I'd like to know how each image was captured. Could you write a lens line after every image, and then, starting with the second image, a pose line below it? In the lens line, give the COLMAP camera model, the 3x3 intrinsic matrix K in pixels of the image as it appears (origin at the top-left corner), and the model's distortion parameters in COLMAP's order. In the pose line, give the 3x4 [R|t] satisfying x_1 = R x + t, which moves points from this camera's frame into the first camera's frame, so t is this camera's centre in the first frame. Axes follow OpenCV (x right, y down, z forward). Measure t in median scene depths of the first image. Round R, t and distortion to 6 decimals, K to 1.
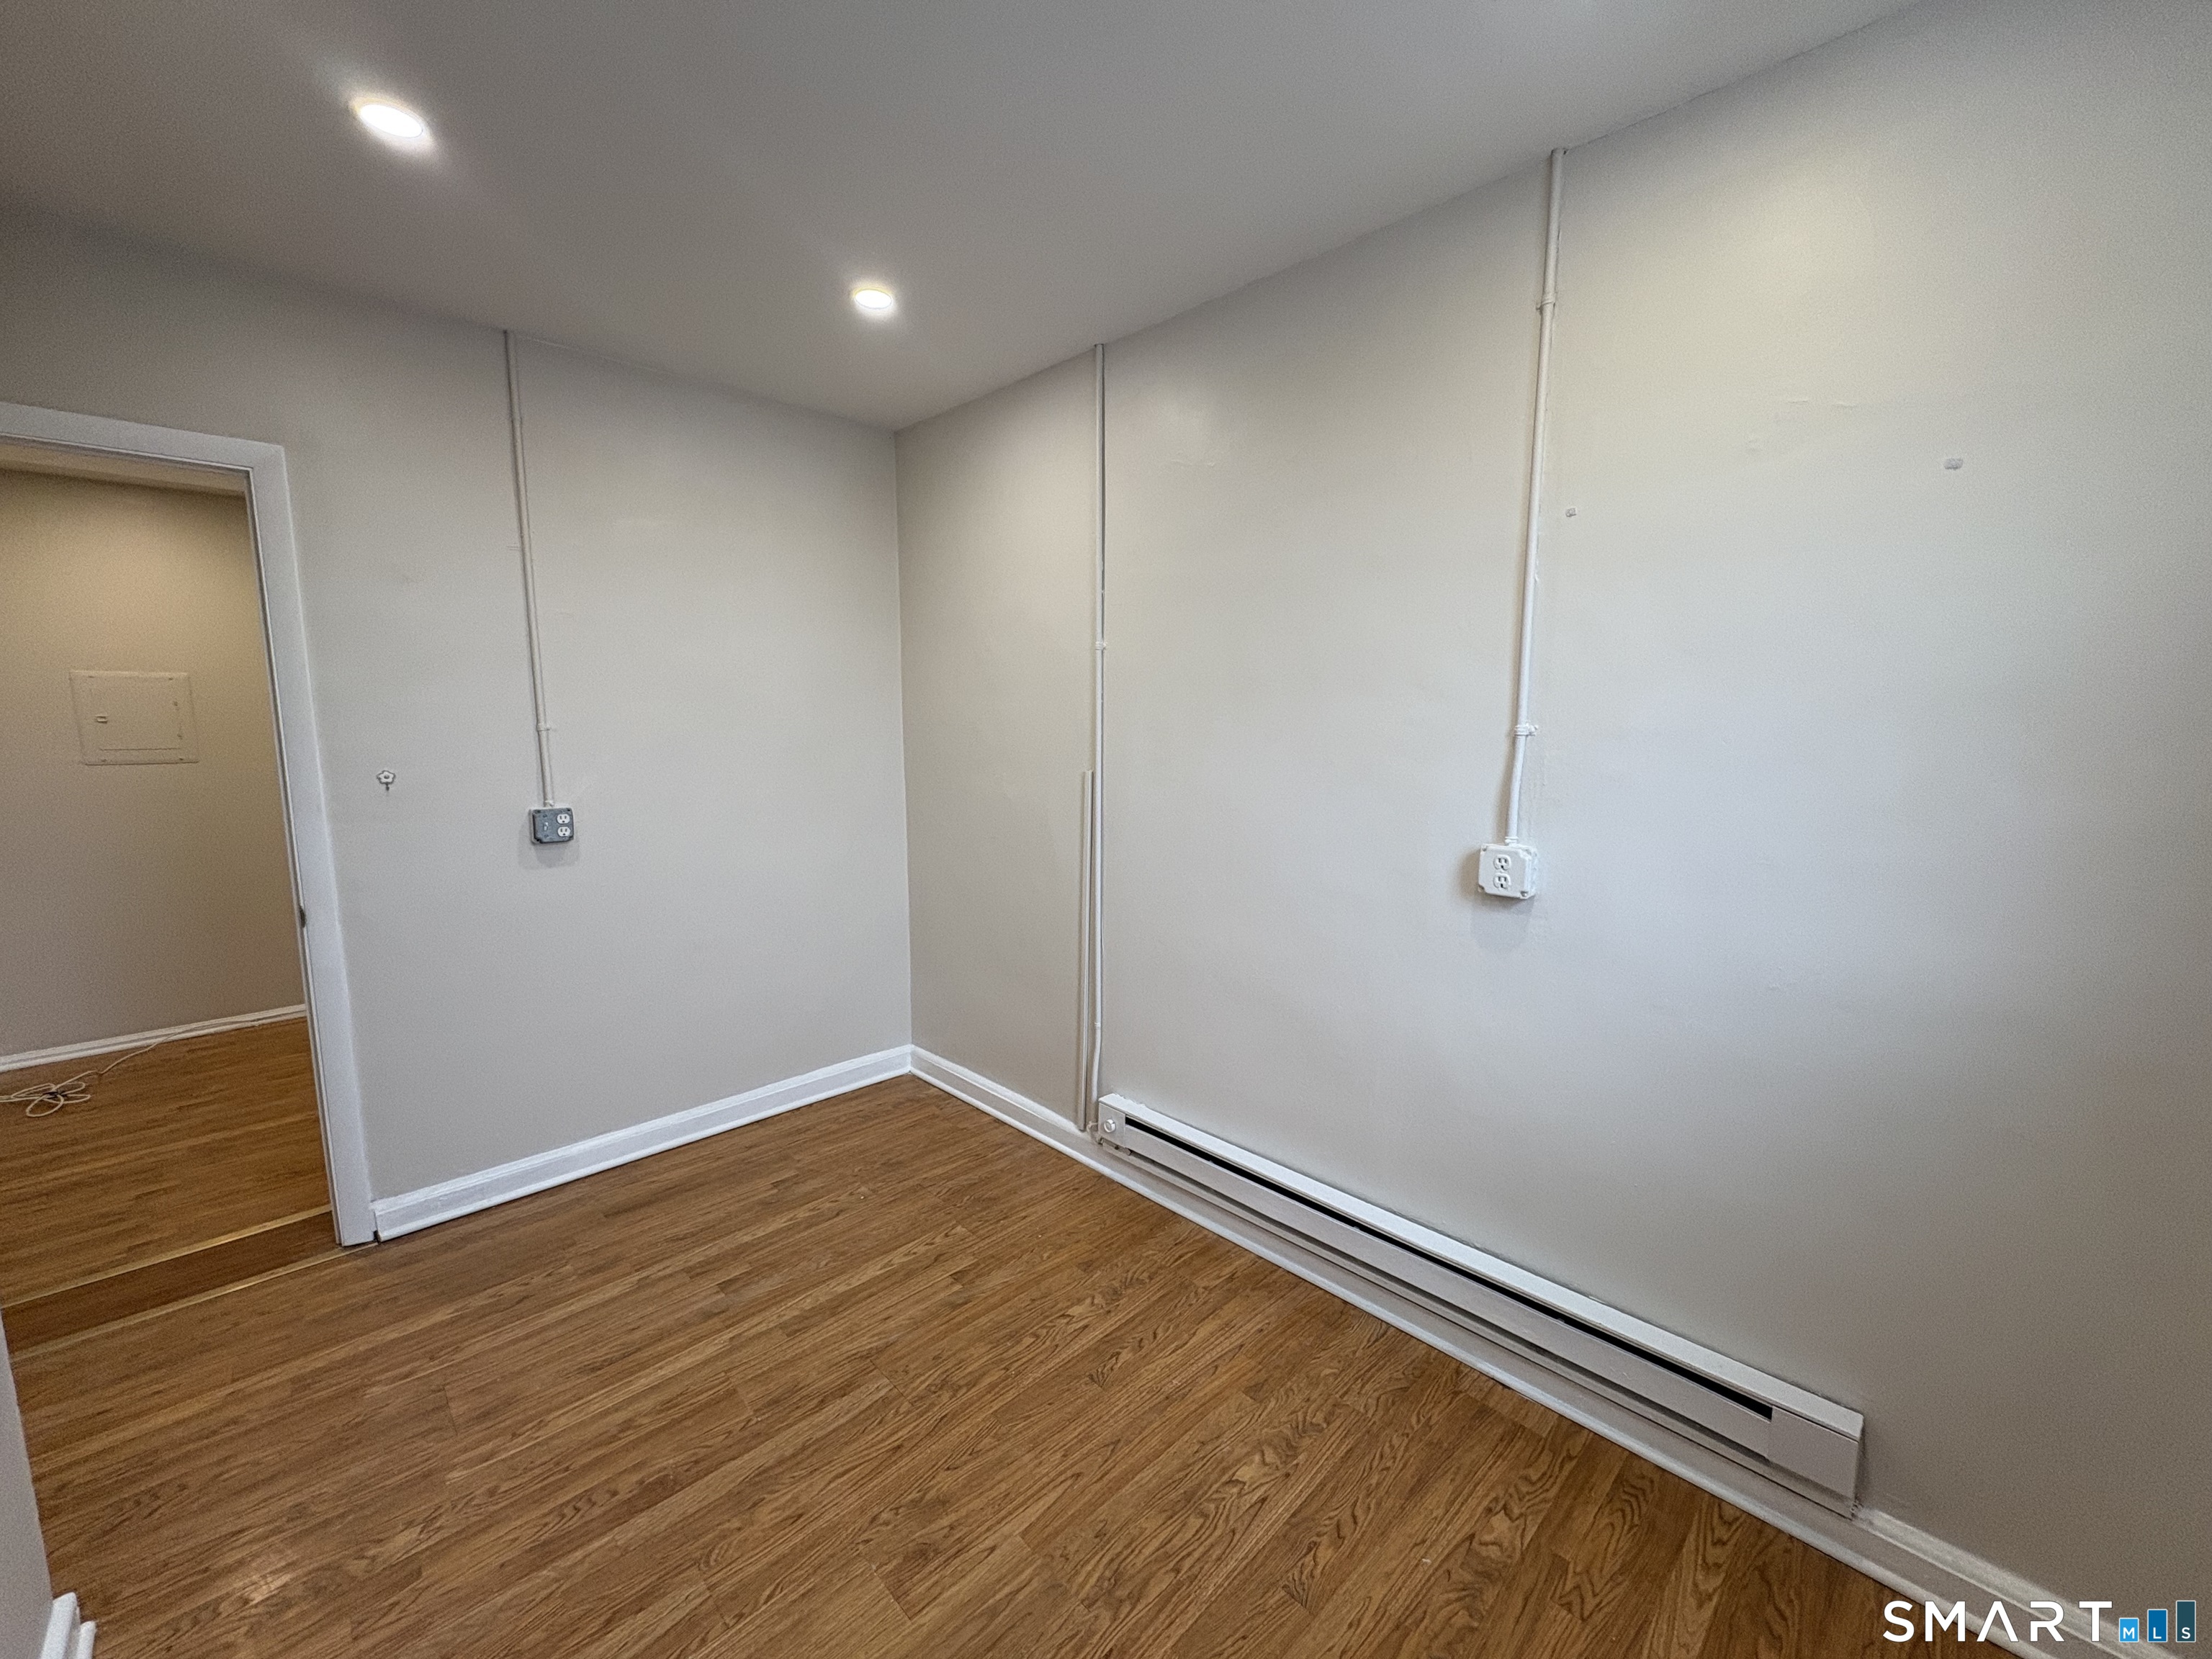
lens RADIAL K [[874.6, 0, 1120.7], [0, 874.6, 814.0], [0, 0, 1]] dist [-0.003959, 0.000856]
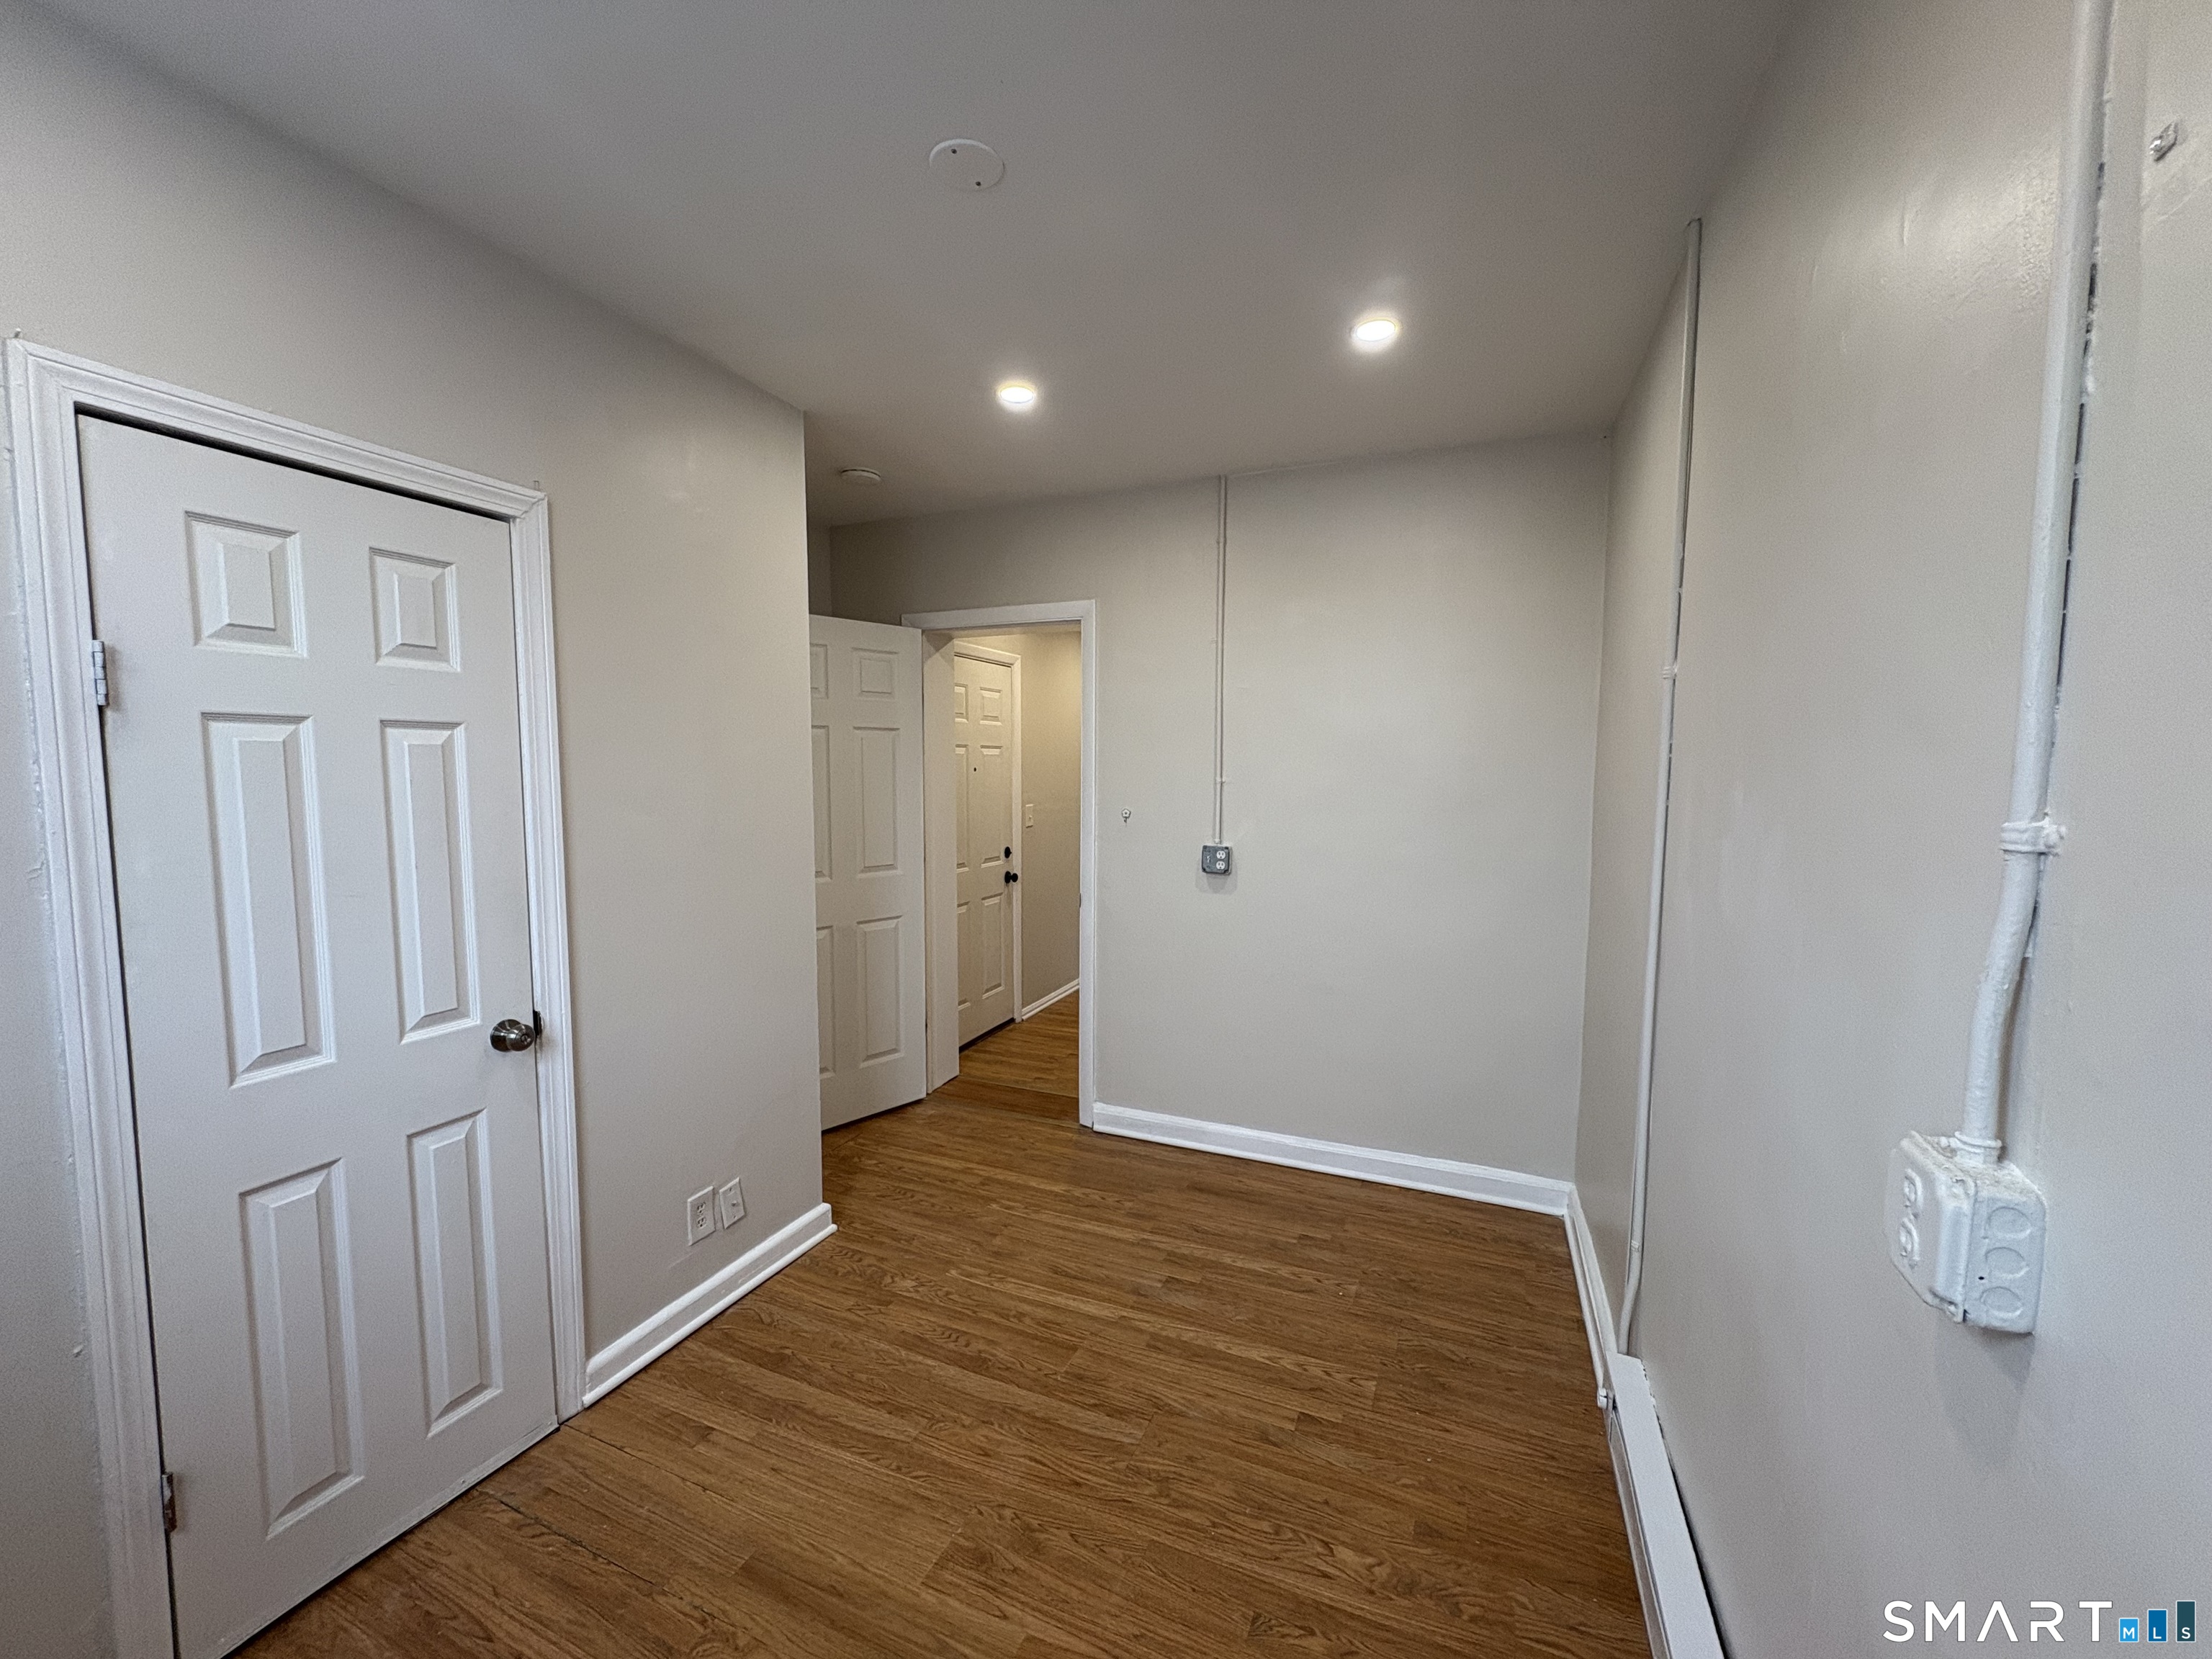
lens RADIAL K [[874.6, 0, 1103.3], [0, 874.6, 877.2], [0, 0, 1]] dist [-0.003959, 0.000856]
pose [[0.378744, 0.118330, -0.917906, 0.505708], [-0.109229, 0.990576, 0.082628, -0.056174], [0.919033, 0.068968, 0.388100, 0.479093]]
